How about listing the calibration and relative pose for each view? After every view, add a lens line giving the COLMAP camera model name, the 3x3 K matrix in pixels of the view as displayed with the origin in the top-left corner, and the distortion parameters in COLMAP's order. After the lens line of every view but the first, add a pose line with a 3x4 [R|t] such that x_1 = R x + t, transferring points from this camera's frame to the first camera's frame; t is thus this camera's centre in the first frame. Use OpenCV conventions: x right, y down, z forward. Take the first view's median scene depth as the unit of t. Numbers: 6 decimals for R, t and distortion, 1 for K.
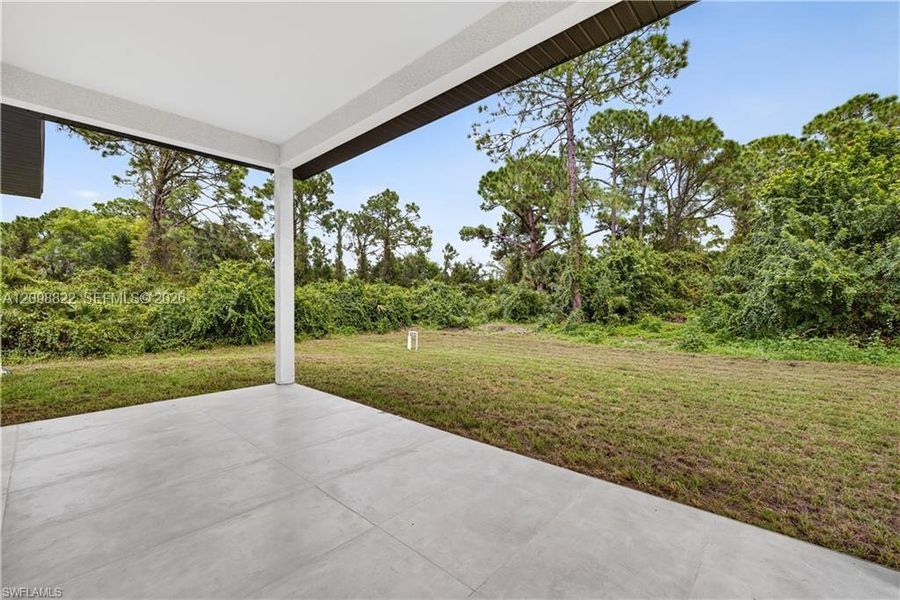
lens RADIAL K [[368.4, 0, 453.4], [0, 368.4, 297.7], [0, 0, 1]] dist [-0.000690, -0.000274]
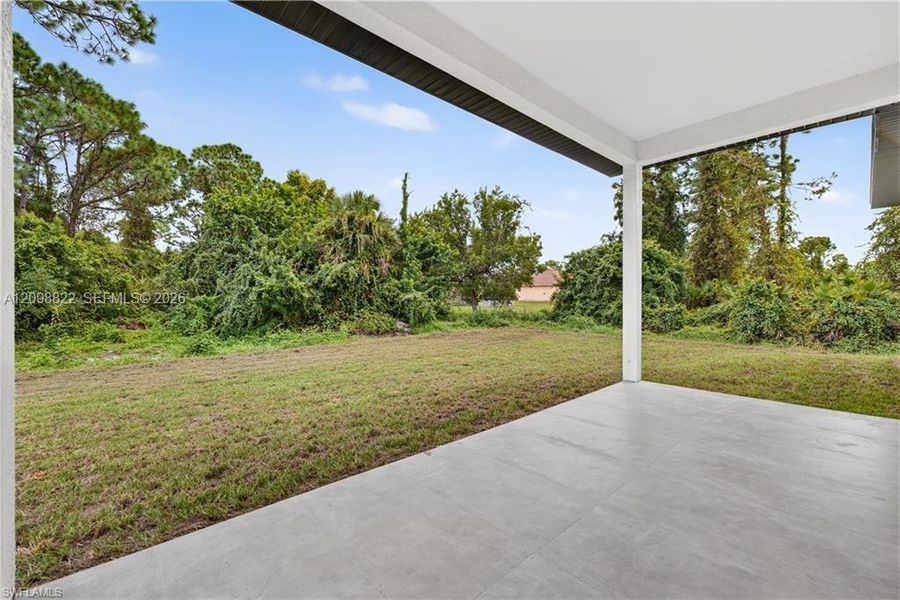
lens RADIAL K [[368.4, 0, 451.2], [0, 368.4, 299.9], [0, 0, 1]] dist [-0.000690, -0.000274]
pose [[0.096329, -0.000570, 0.995349, -0.137223], [0.002668, 0.999996, 0.000314, 0.000221], [-0.995346, 0.002626, 0.096331, 0.131390]]
